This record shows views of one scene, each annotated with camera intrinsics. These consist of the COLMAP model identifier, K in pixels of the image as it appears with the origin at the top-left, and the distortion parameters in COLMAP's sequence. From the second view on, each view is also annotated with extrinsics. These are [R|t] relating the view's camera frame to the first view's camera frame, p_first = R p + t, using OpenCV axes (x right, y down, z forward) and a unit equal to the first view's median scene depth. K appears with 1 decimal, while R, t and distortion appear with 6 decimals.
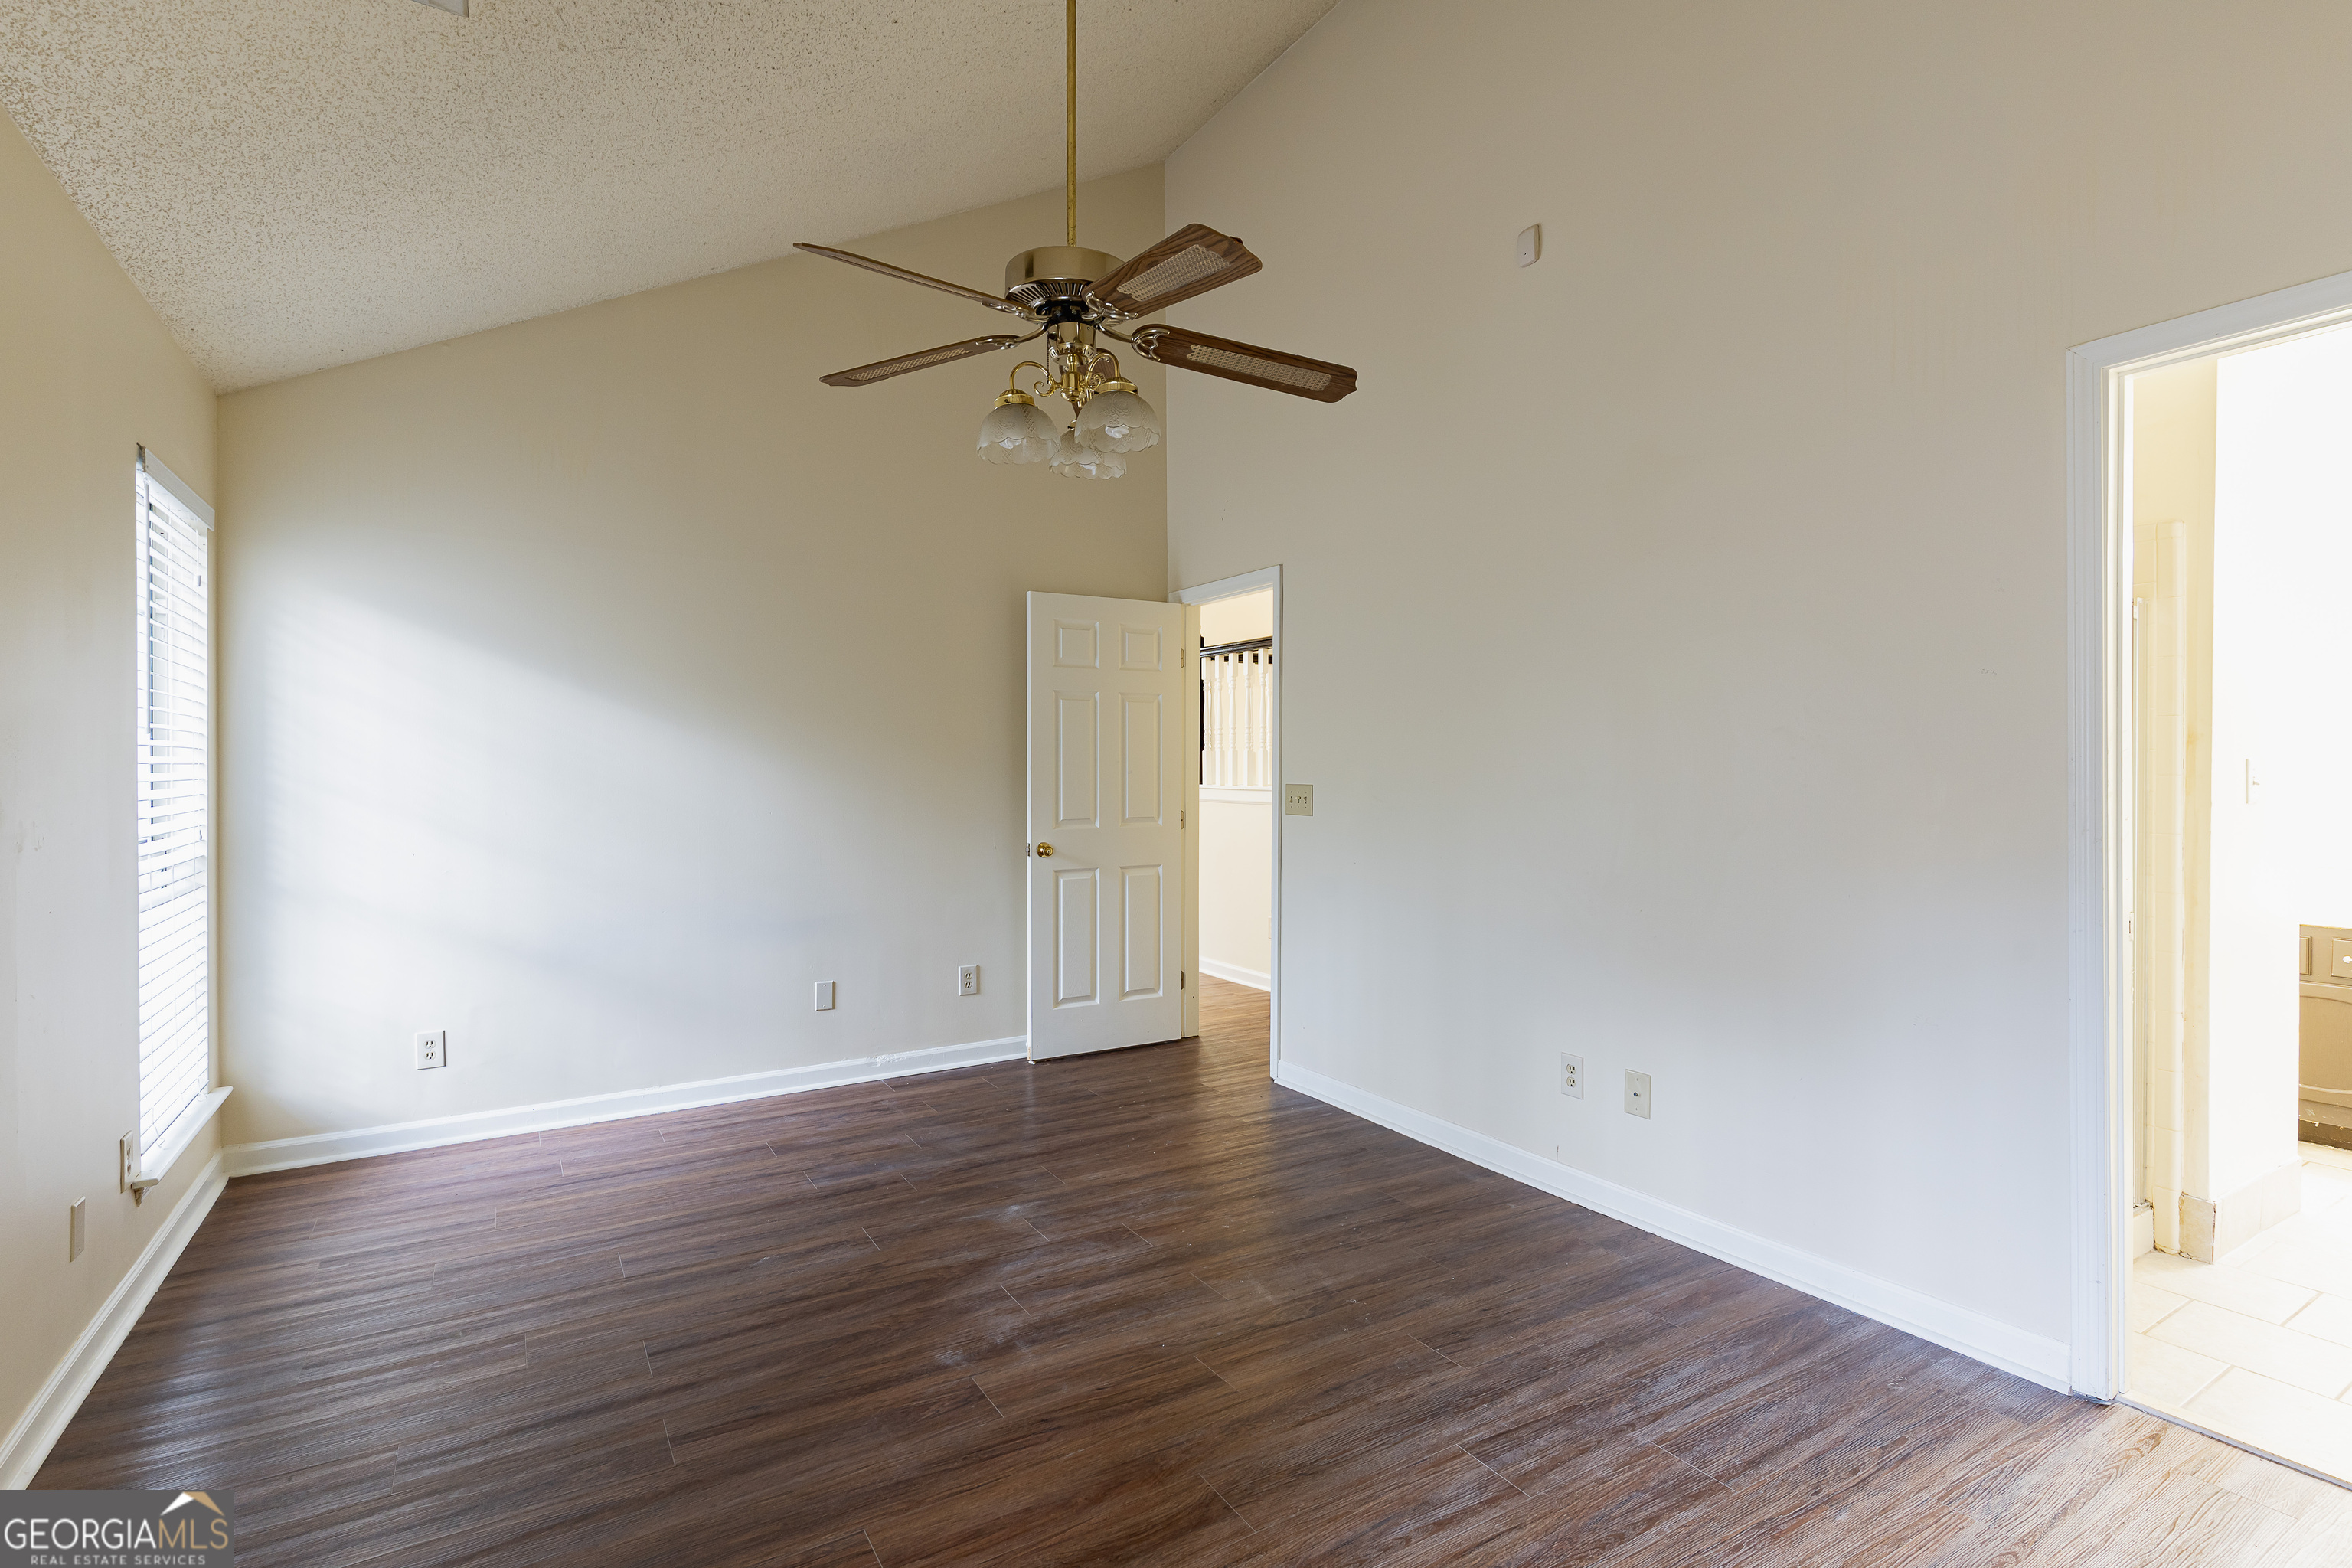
lens RADIAL K [[1150.4, 0, 1176.0], [0, 1150.4, 784.0], [0, 0, 1]] dist [0.002470, 0.000314]
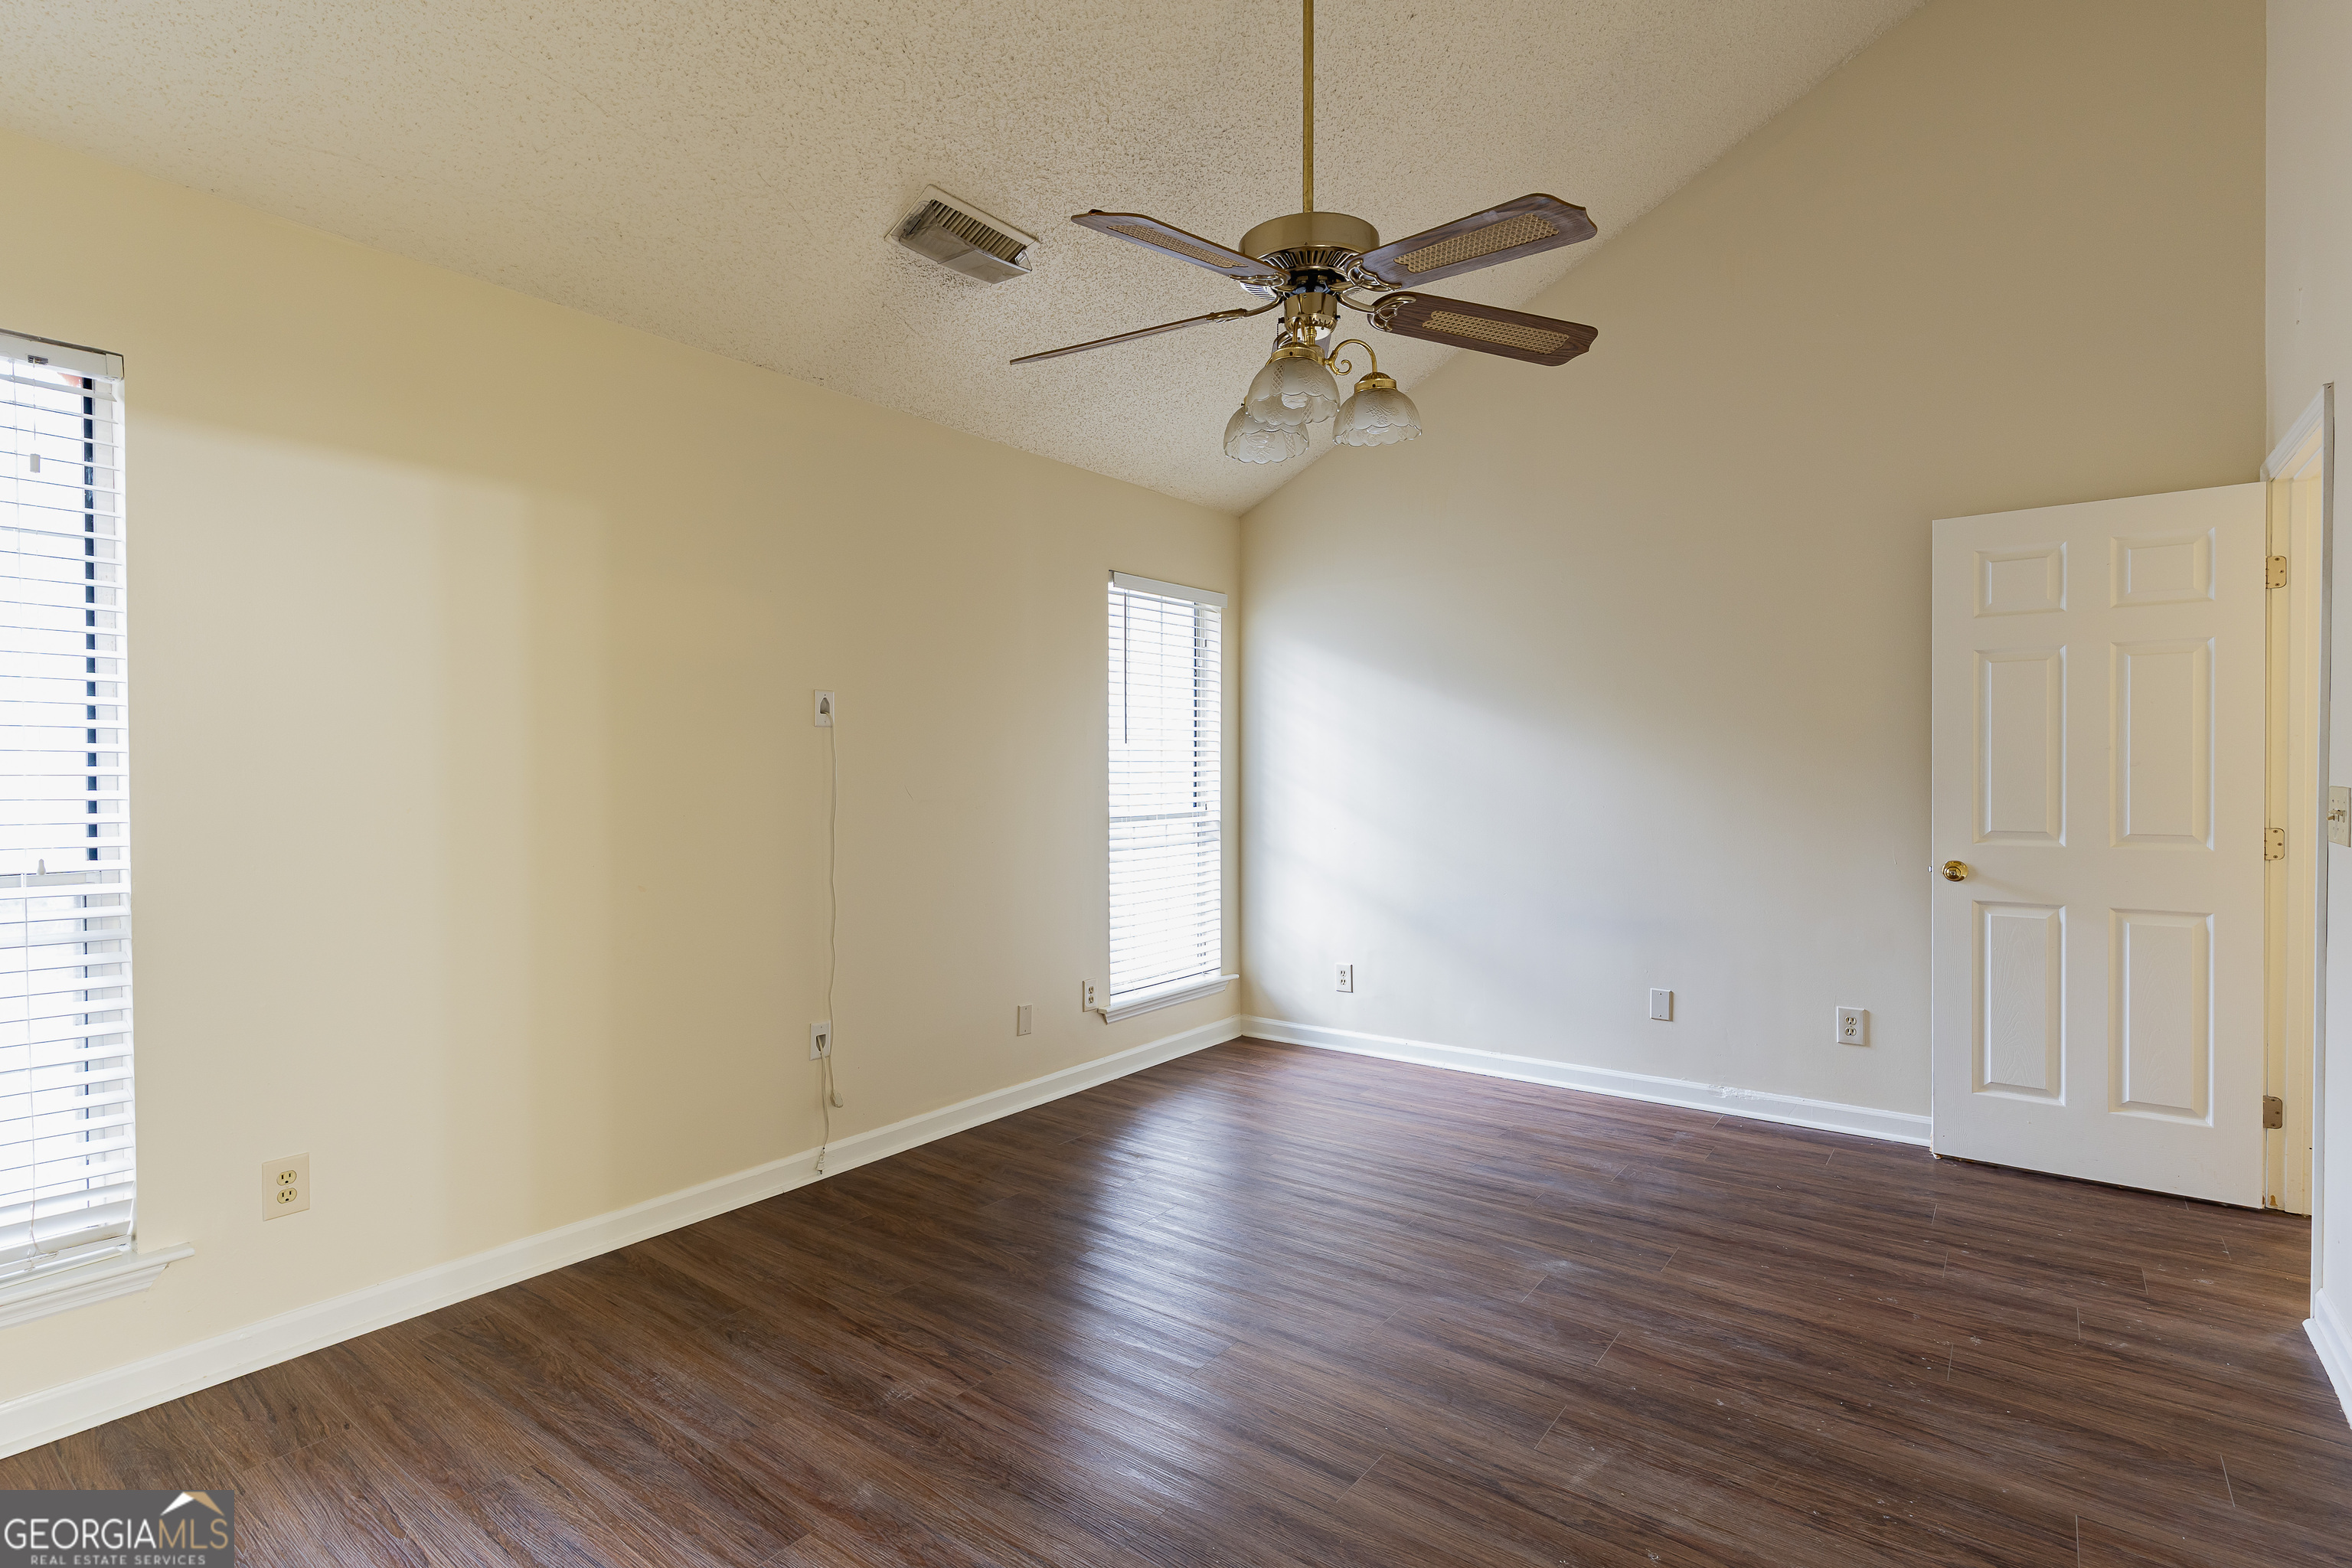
lens RADIAL K [[1113.9, 0, 1176.0], [0, 1113.9, 784.0], [0, 0, 1]] dist [0.001636, 0.000722]
pose [[0.368098, 0.014004, -0.929681, 0.459566], [-0.008122, 0.999897, 0.011846, -0.002722], [0.929751, 0.003190, 0.368174, 0.357567]]
